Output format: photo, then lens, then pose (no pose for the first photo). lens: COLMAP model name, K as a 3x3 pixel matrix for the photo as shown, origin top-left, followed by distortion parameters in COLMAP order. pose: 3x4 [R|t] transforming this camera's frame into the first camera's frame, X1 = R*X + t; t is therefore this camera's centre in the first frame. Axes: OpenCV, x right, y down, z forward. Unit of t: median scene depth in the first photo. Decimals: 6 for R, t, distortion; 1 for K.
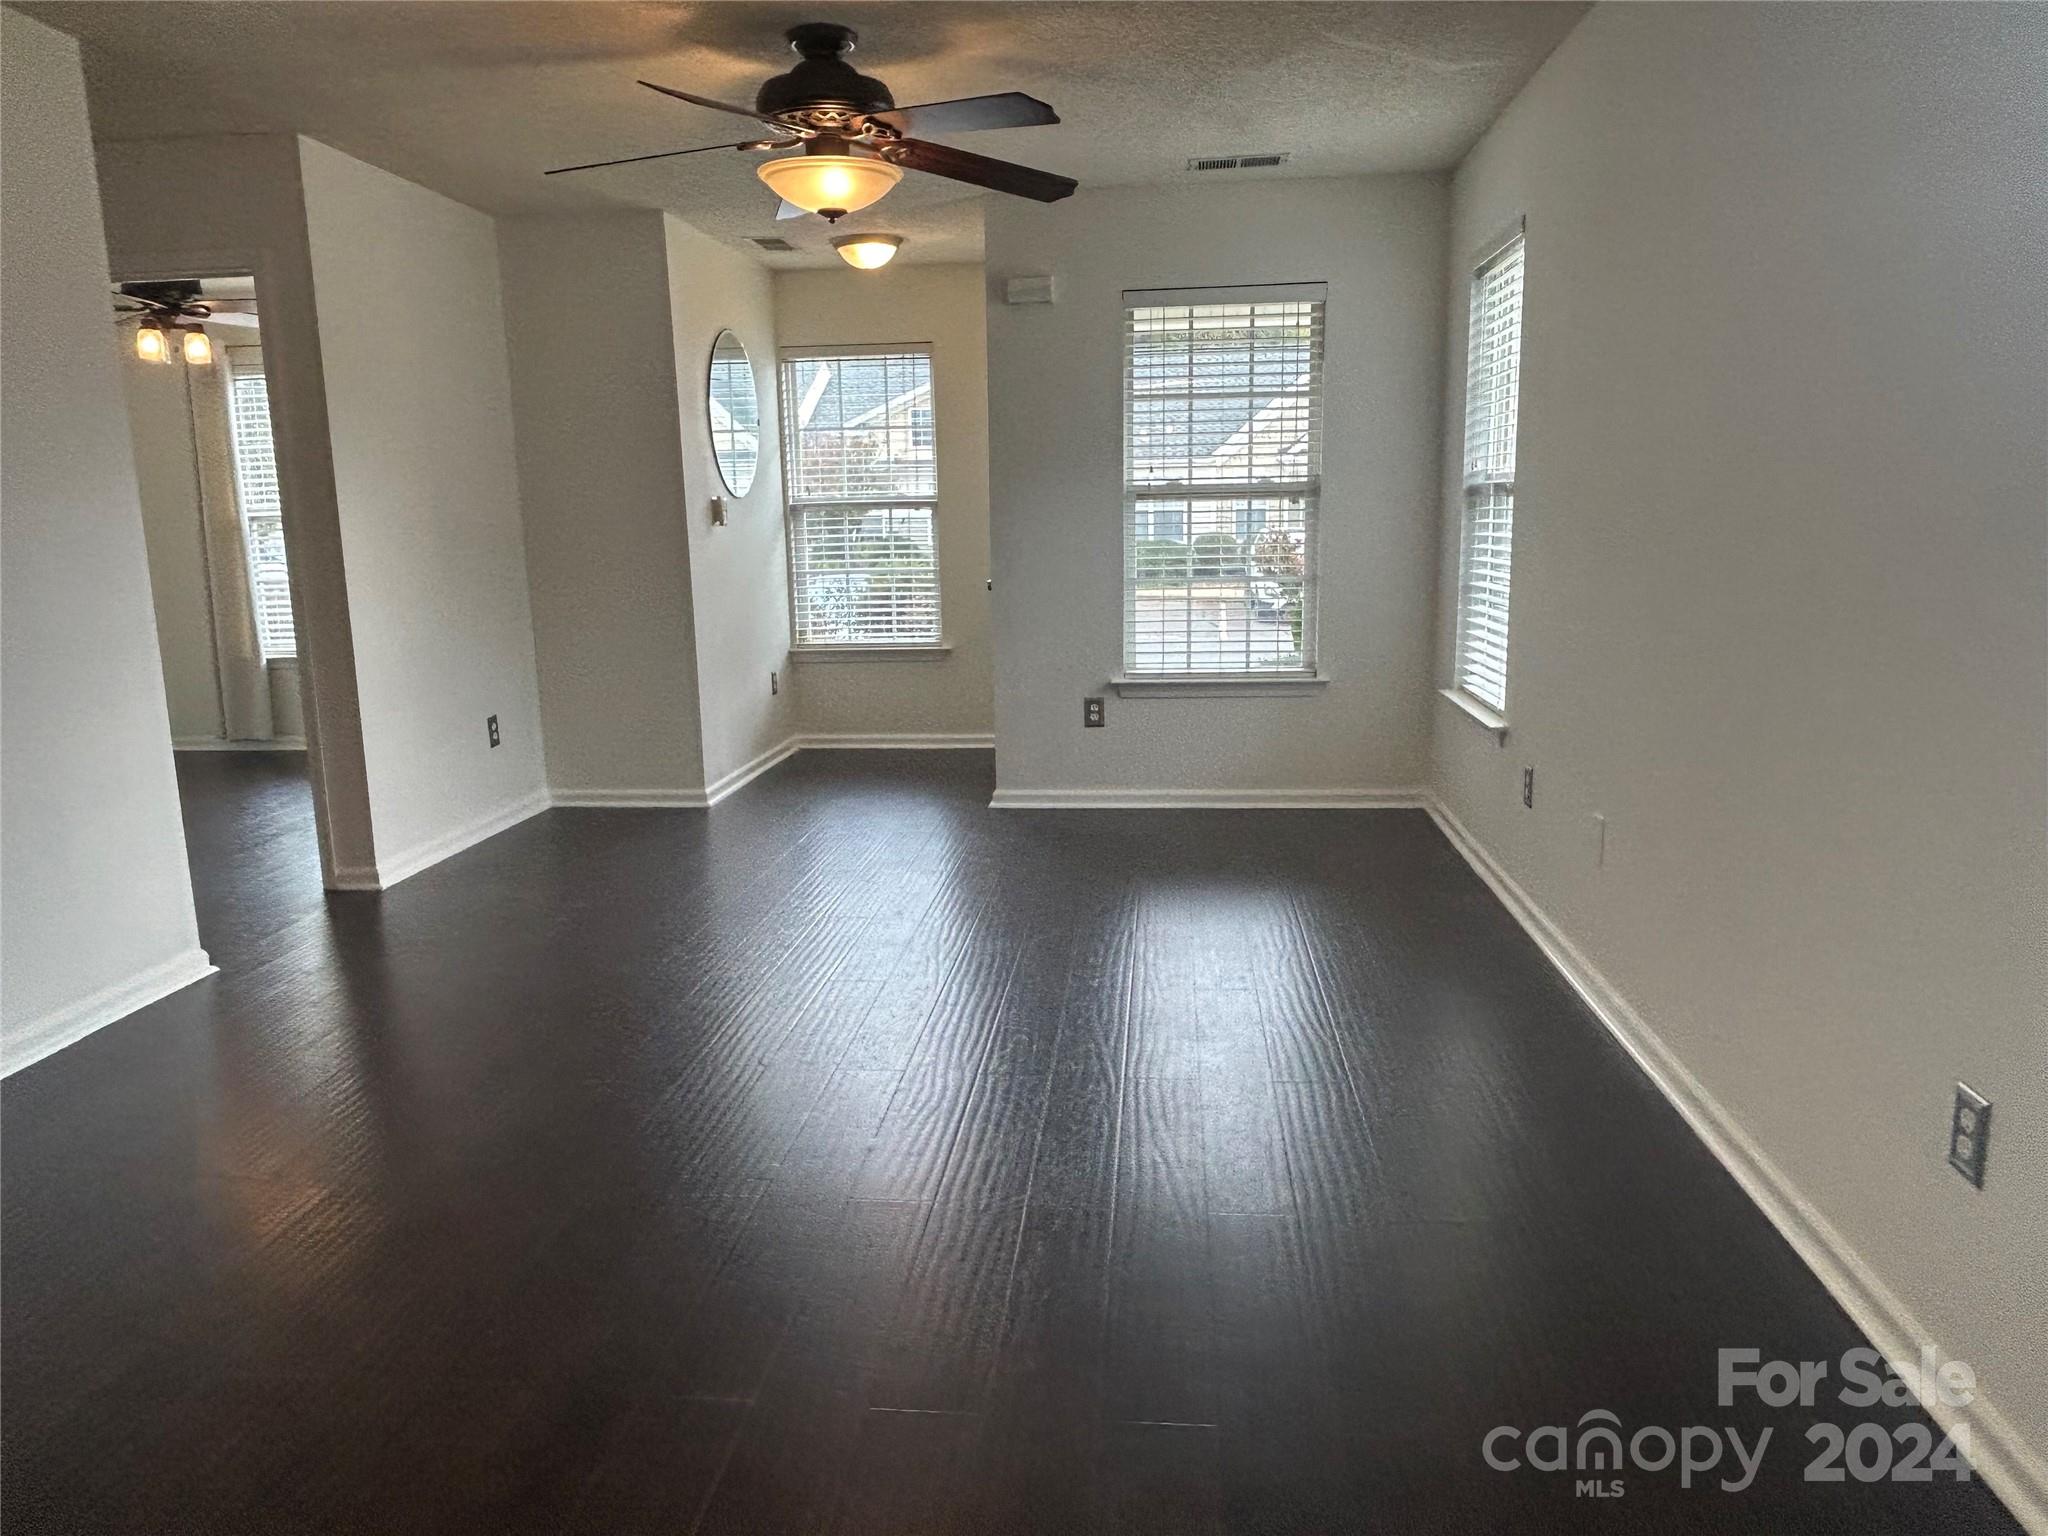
lens RADIAL K [[1430.3, 0, 1010.3], [0, 1430.3, 776.4], [0, 0, 1]] dist [0.013038, -0.017016]
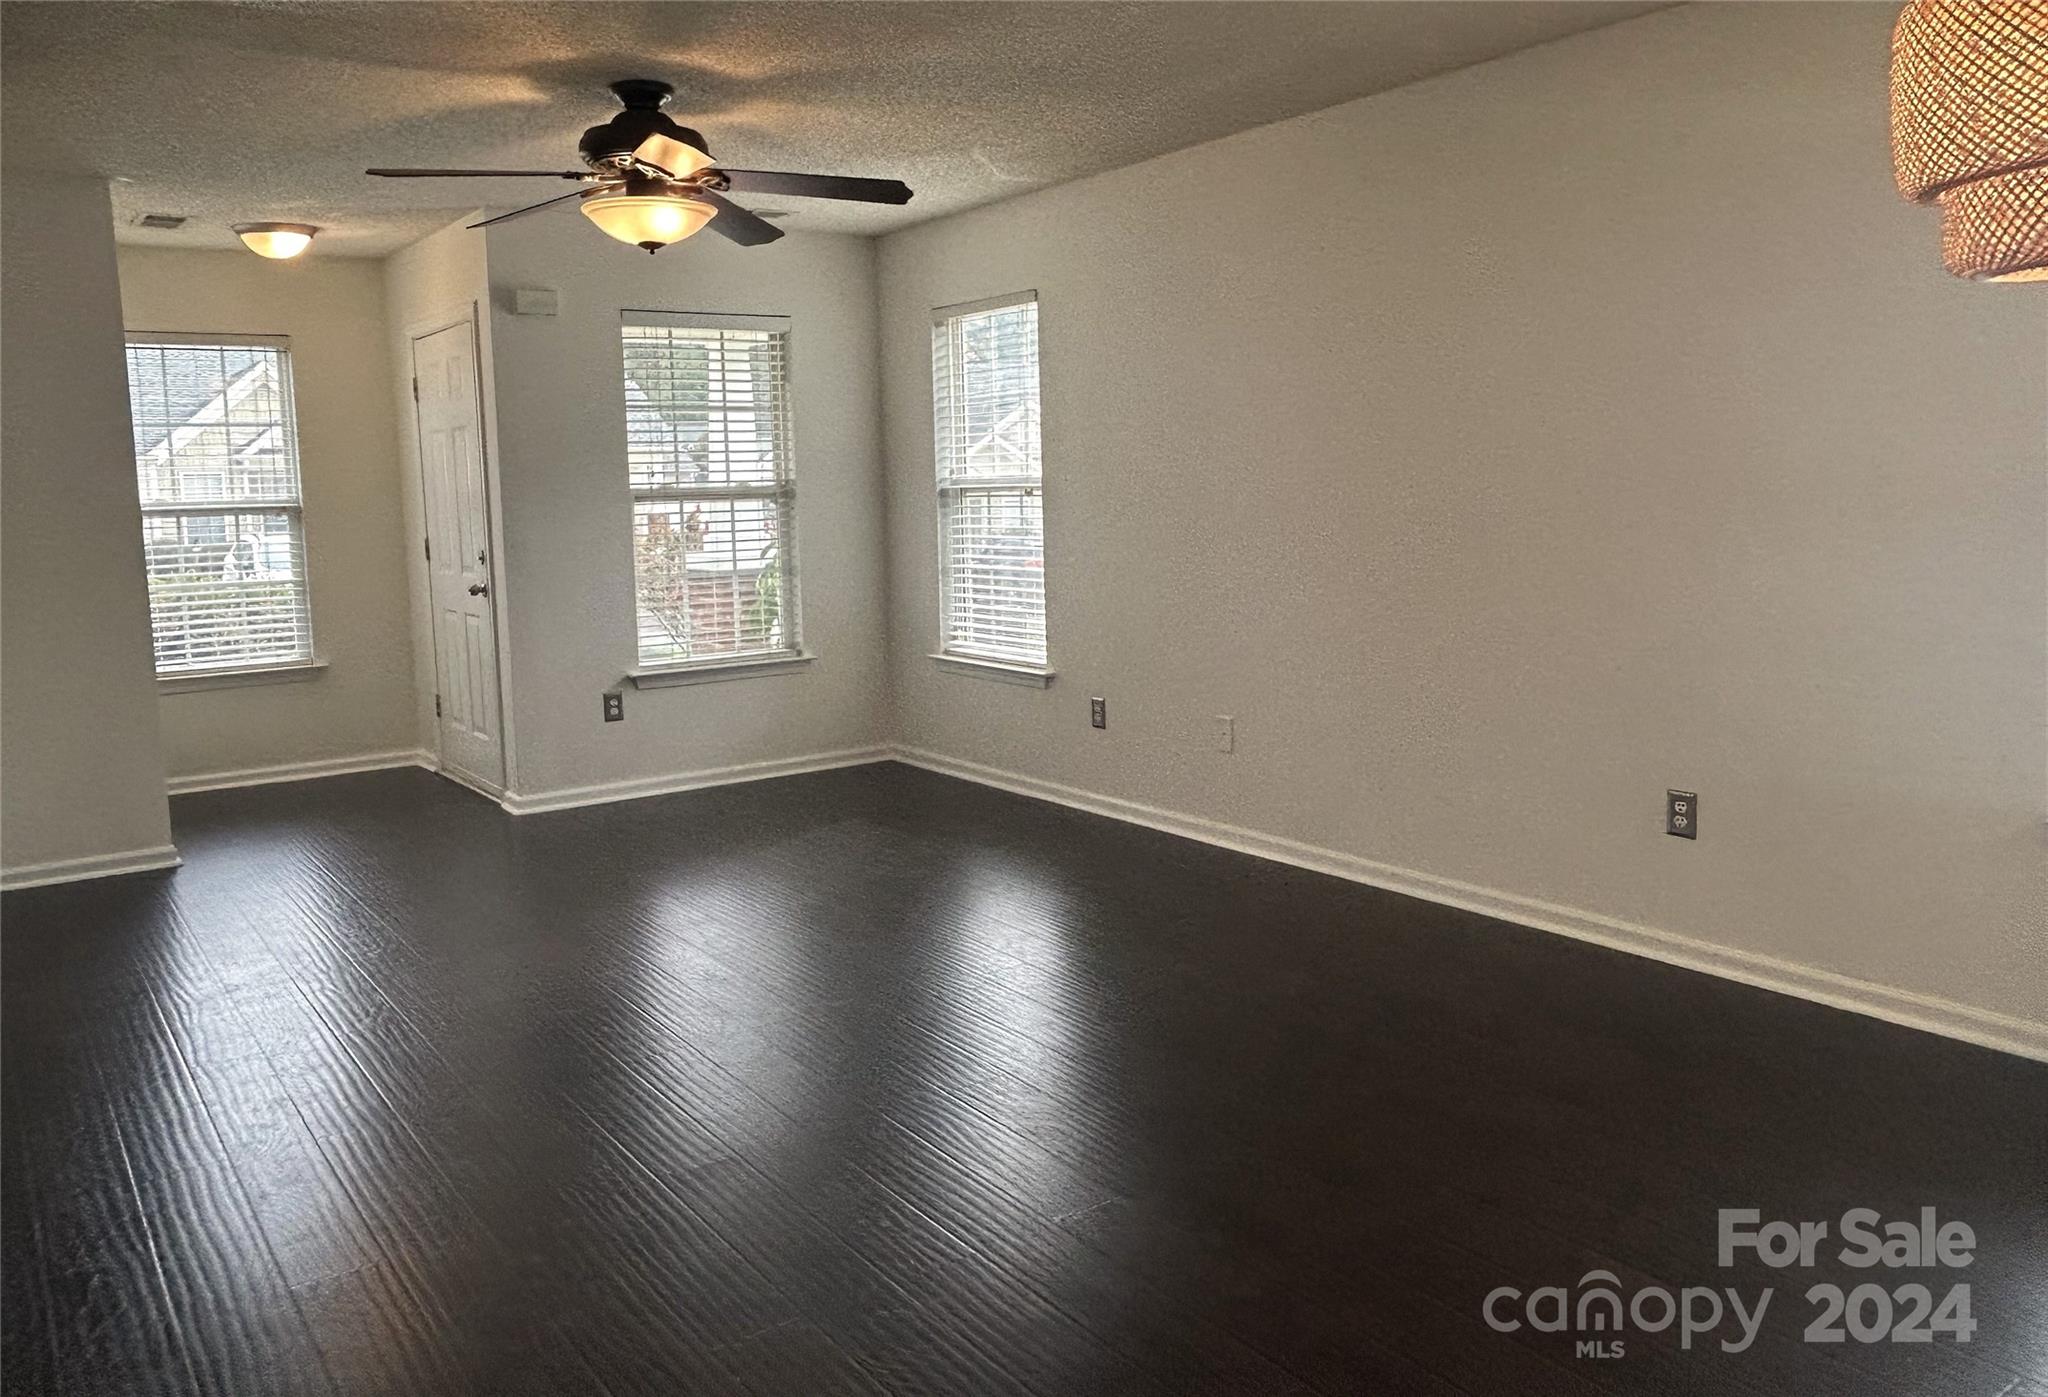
lens RADIAL K [[1508.2, 0, 1003.2], [0, 1508.2, 633.7], [0, 0, 1]] dist [0.003478, -0.001369]
pose [[0.749328, -0.066592, 0.658843, -0.442395], [0.132400, 0.989908, -0.050530, -0.005150], [-0.648829, 0.125095, 0.750582, 0.000716]]
